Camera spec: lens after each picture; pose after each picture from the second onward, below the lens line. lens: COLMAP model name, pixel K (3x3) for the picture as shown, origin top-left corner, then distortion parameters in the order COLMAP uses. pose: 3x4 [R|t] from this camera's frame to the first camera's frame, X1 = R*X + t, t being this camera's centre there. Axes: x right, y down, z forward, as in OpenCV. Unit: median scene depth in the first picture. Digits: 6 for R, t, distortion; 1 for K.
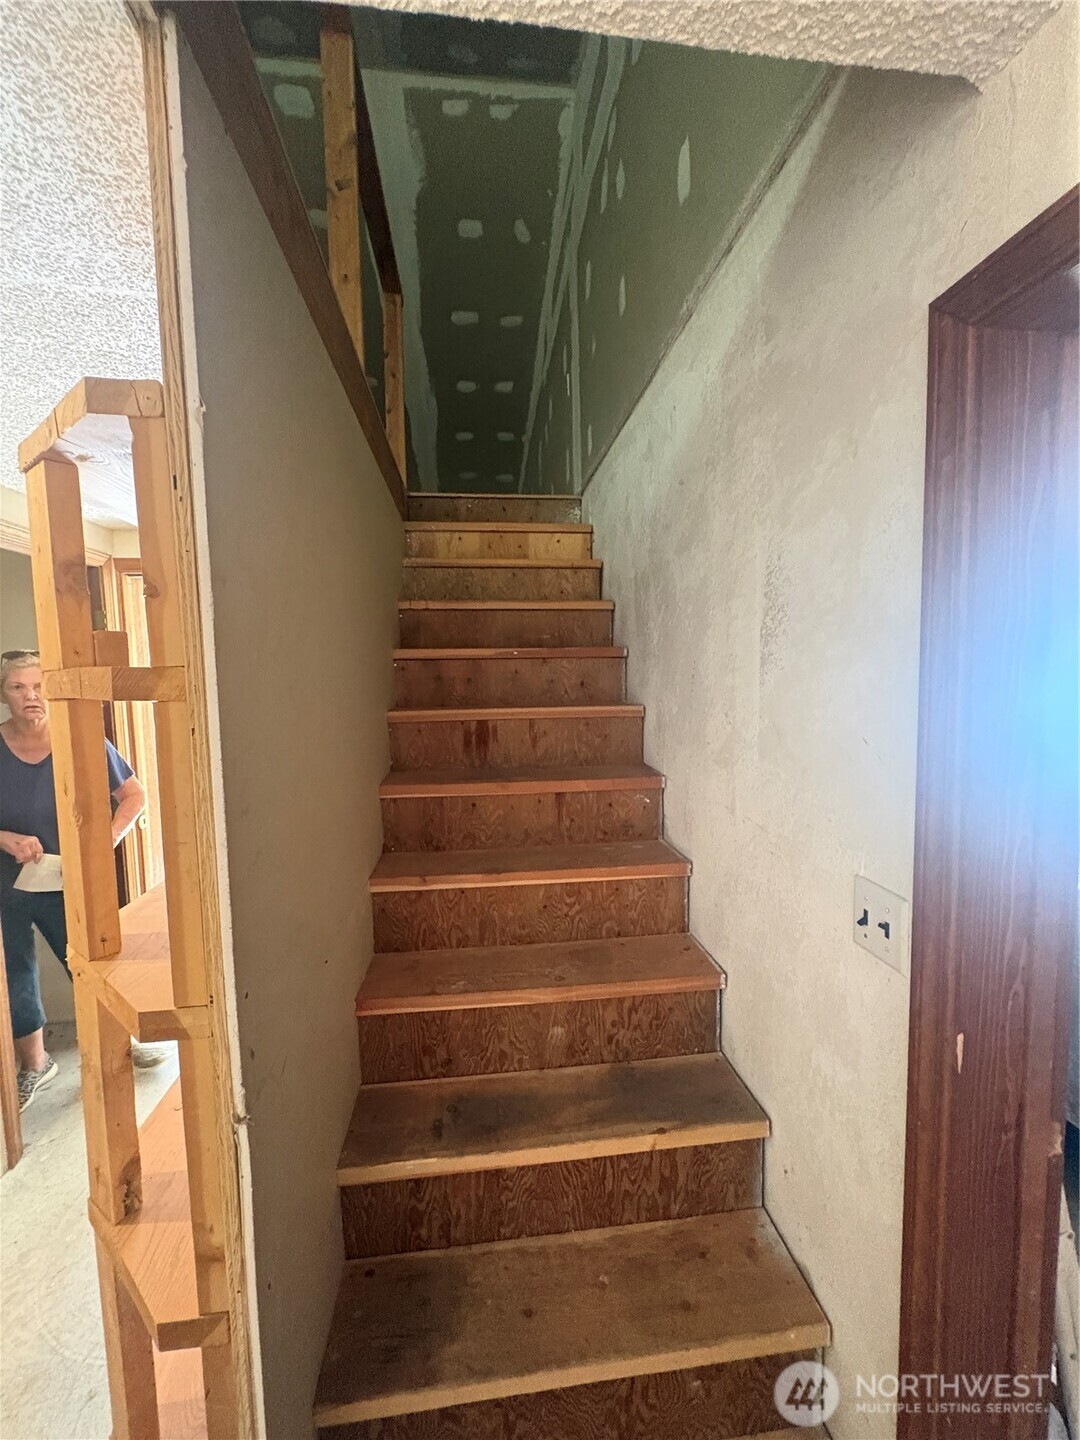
lens RADIAL K [[575.9, 0, 540.3], [0, 575.9, 716.5], [0, 0, 1]] dist [-0.001505, 0.000453]
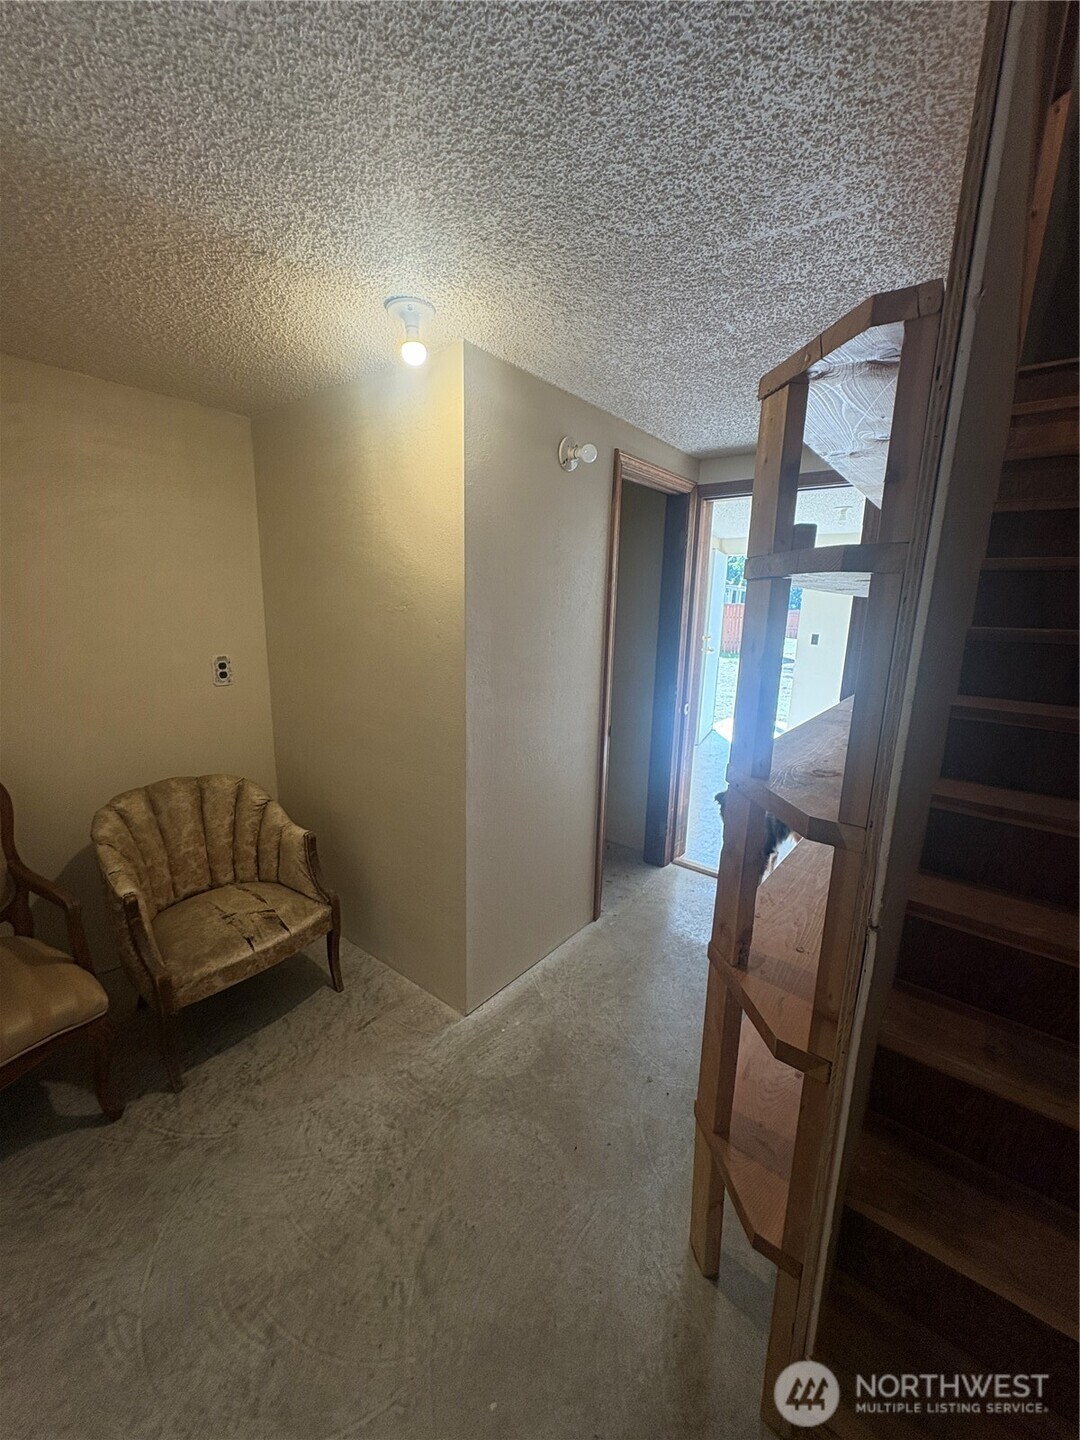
lens RADIAL K [[575.9, 0, 536.7], [0, 575.9, 719.7], [0, 0, 1]] dist [-0.001505, 0.000453]
pose [[0.706442, 0.181035, -0.684227, -0.266518], [-0.096855, 0.982367, 0.159918, 0.140978], [0.701113, -0.046702, 0.711520, -0.348028]]
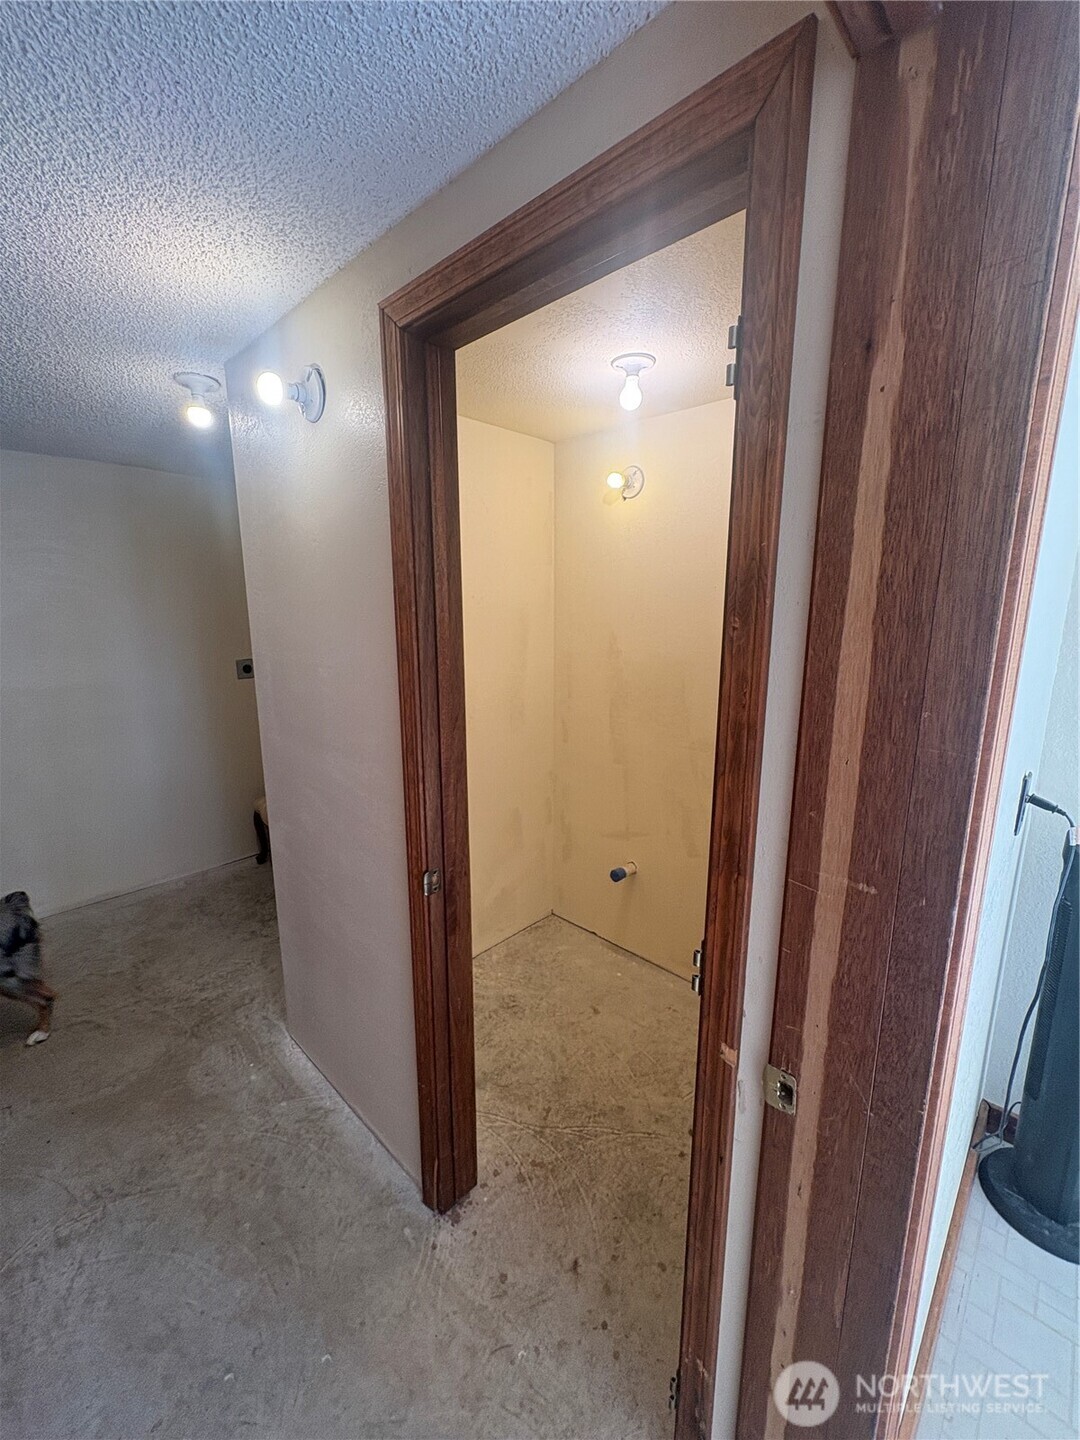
lens RADIAL K [[575.9, 0, 536.0], [0, 575.9, 725.8], [0, 0, 1]] dist [-0.001505, 0.000453]
pose [[-0.773165, 0.148770, -0.616509, -1.742121], [-0.028038, 0.963129, 0.267576, -0.107663], [0.633585, 0.224166, -0.740486, 4.102707]]
